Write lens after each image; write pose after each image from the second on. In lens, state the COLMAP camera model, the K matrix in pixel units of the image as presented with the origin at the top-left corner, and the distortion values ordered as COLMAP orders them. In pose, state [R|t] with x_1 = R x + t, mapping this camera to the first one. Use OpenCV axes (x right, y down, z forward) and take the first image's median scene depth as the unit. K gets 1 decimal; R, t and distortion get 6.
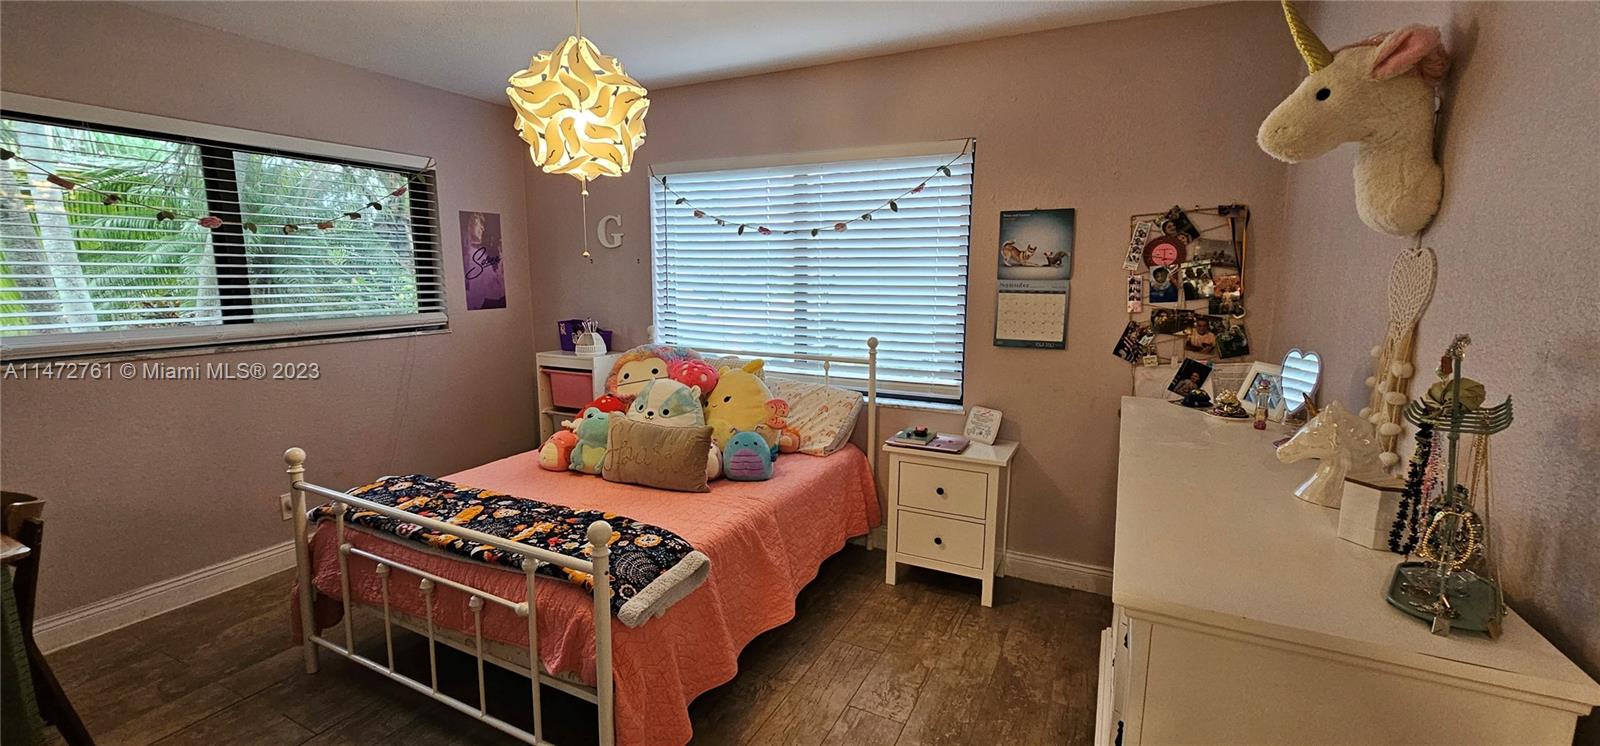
lens RADIAL K [[655.8, 0, 795.4], [0, 655.8, 373.6], [0, 0, 1]] dist [0.013566, 0.000040]
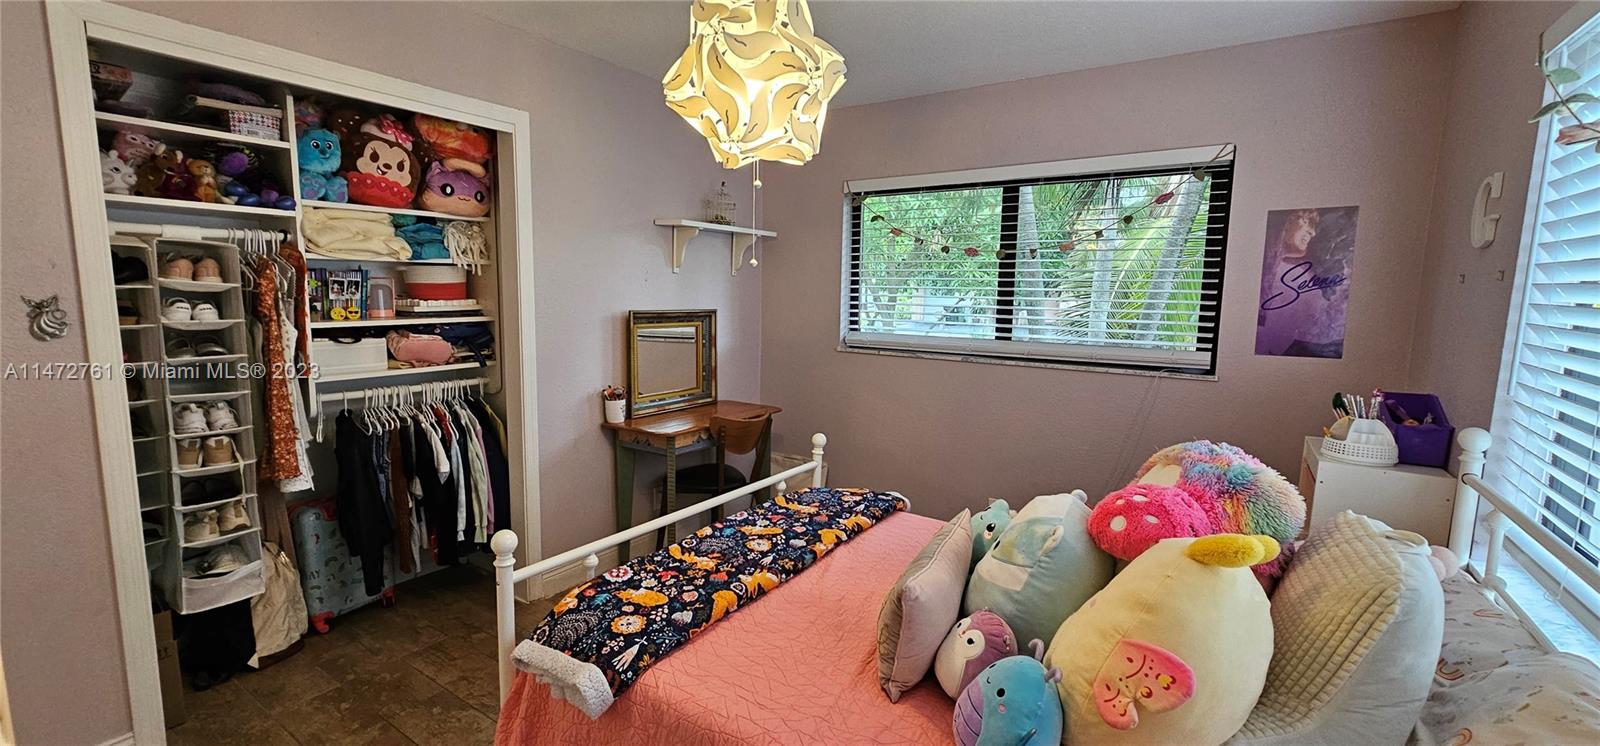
lens RADIAL K [[655.8, 0, 797.5], [0, 655.8, 366.9], [0, 0, 1]] dist [0.013566, 0.000040]
pose [[-0.127259, 0.114235, -0.985269, 0.298376], [-0.171240, 0.975900, 0.135266, -0.114931], [0.976976, 0.185931, -0.104631, 0.736191]]
